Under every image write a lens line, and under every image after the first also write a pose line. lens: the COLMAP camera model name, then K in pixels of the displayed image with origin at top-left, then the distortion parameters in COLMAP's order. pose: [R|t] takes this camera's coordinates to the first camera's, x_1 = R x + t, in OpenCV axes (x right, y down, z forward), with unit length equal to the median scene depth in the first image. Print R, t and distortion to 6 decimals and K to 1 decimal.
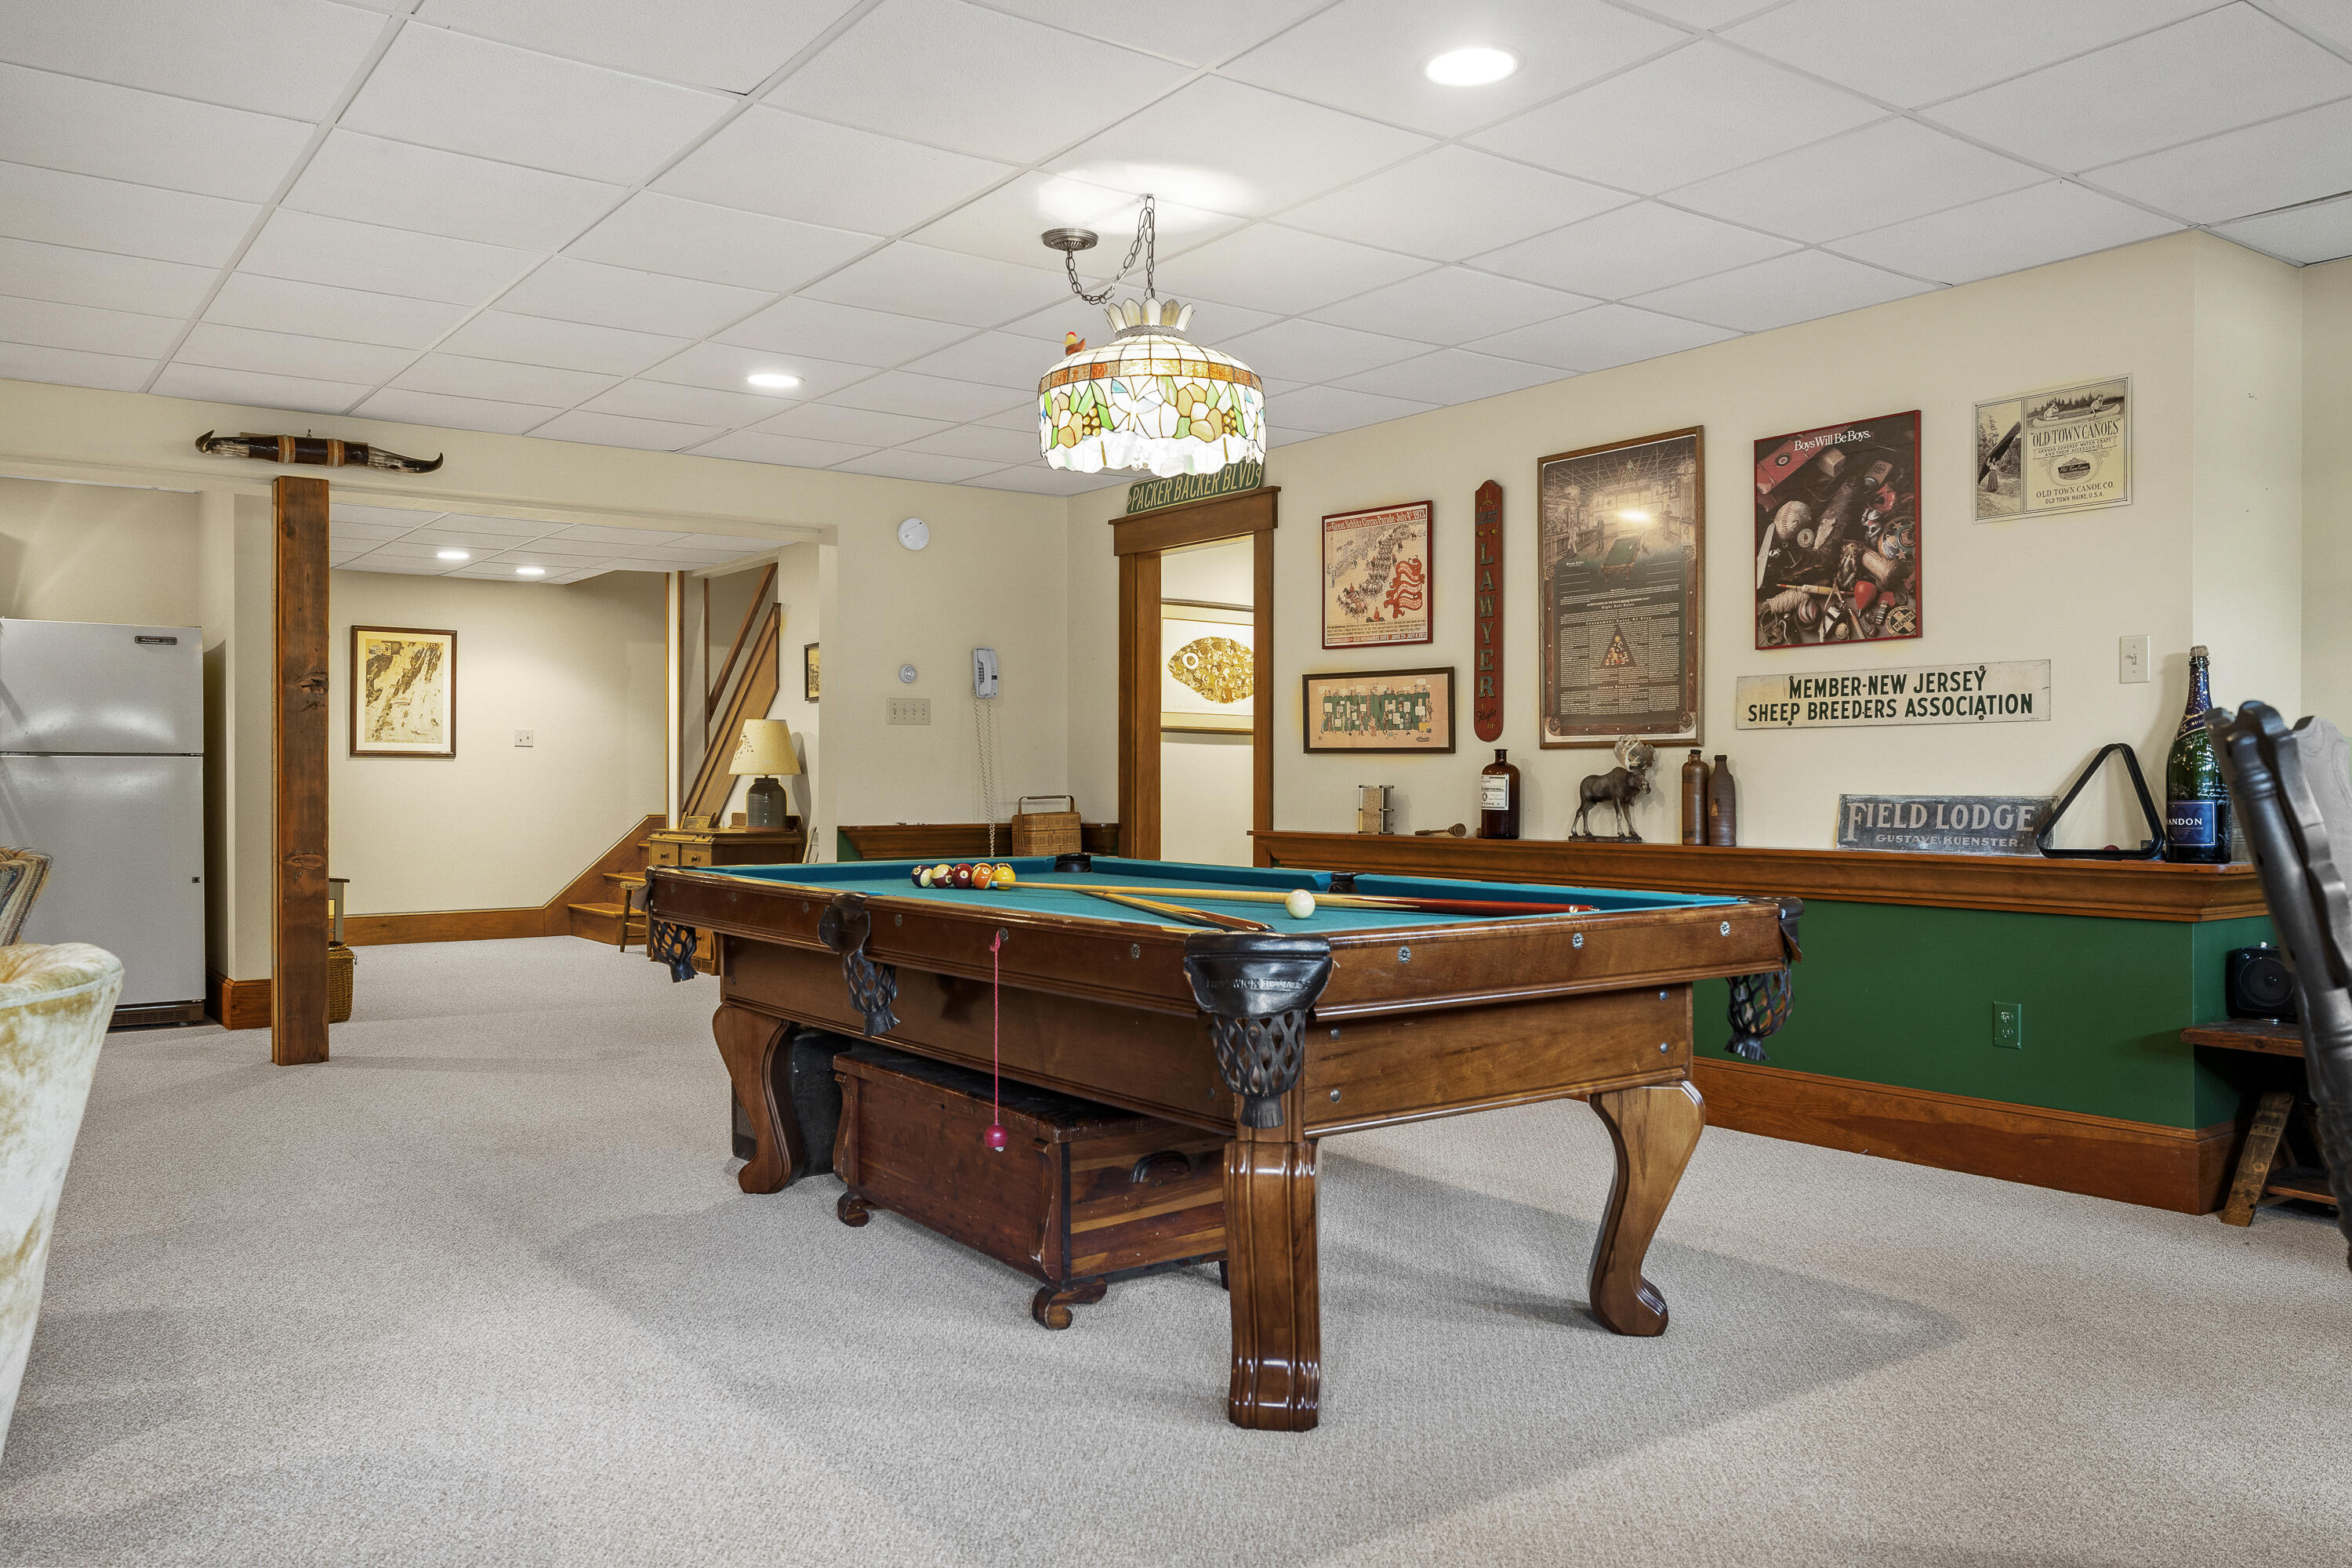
lens RADIAL K [[1771.2, 0, 1179.0], [0, 1771.2, 789.6], [0, 0, 1]] dist [-0.009880, -0.001508]
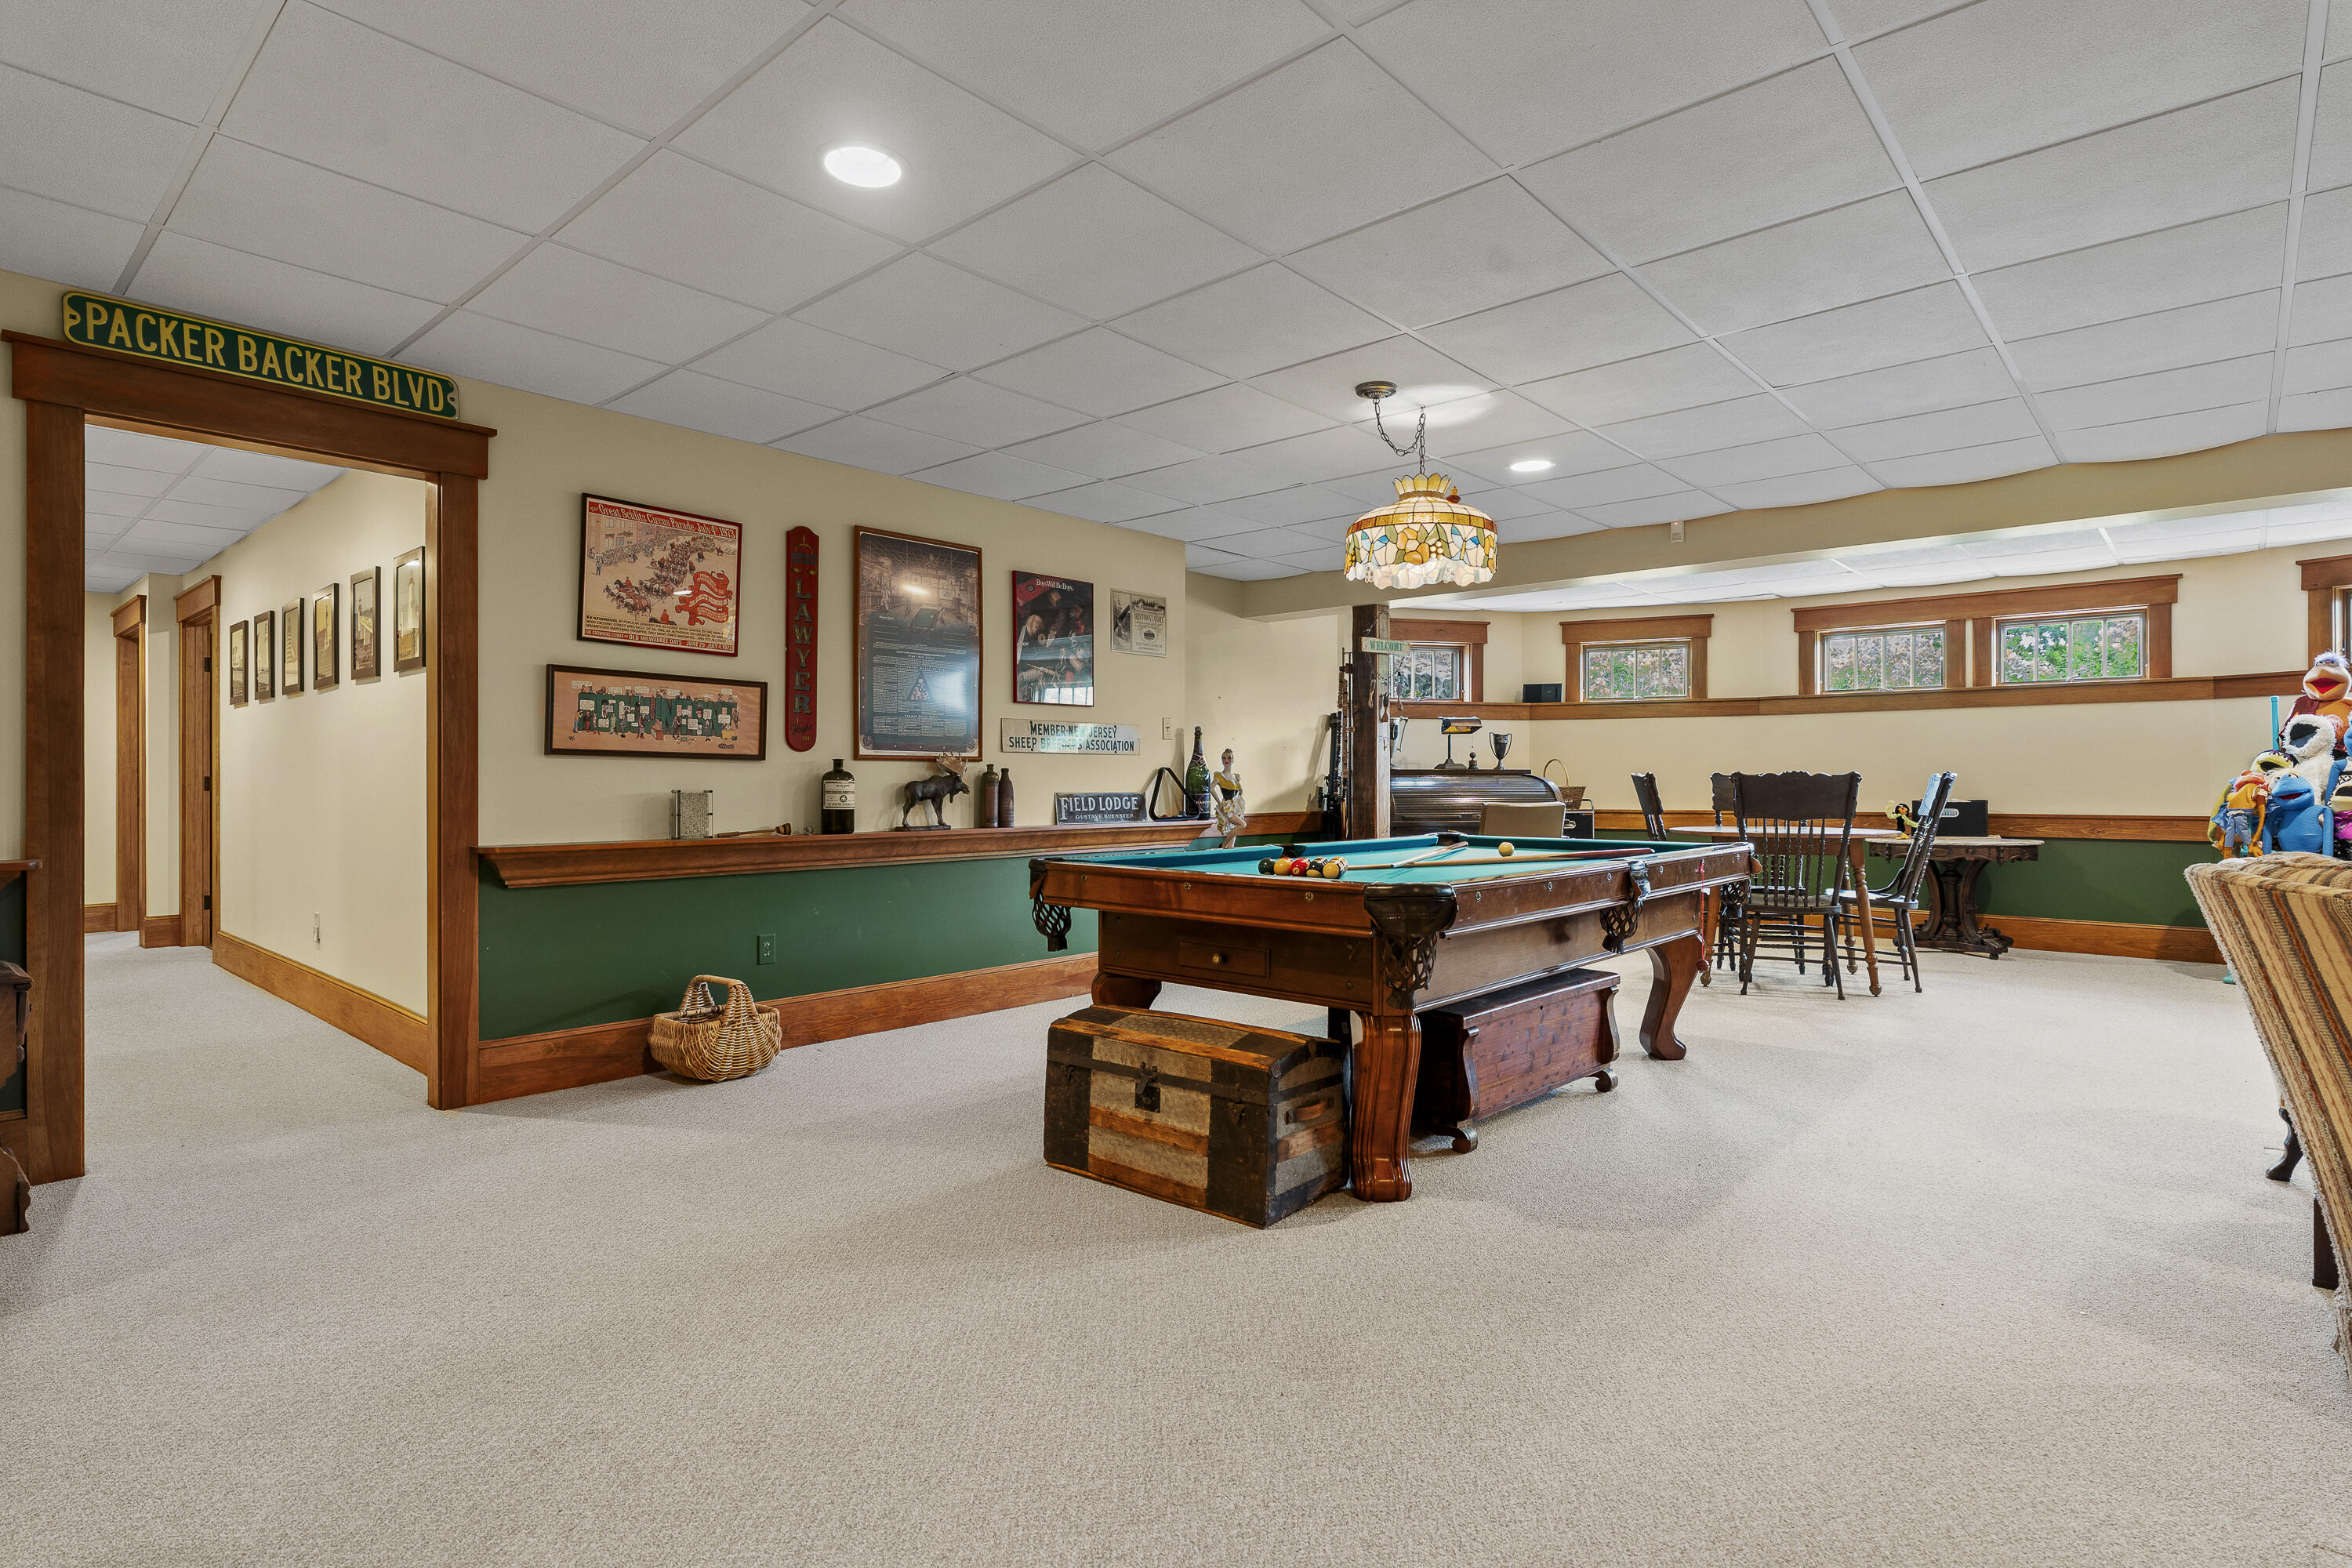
lens RADIAL K [[1194.9, 0, 1179.7], [0, 1194.9, 774.1], [0, 0, 1]] dist [0.002711, 0.000808]
pose [[-0.208312, 0.008539, 0.978025, -0.641683], [0.005929, 0.999955, -0.007468, -0.005010], [-0.978044, 0.004243, -0.208353, 0.921074]]
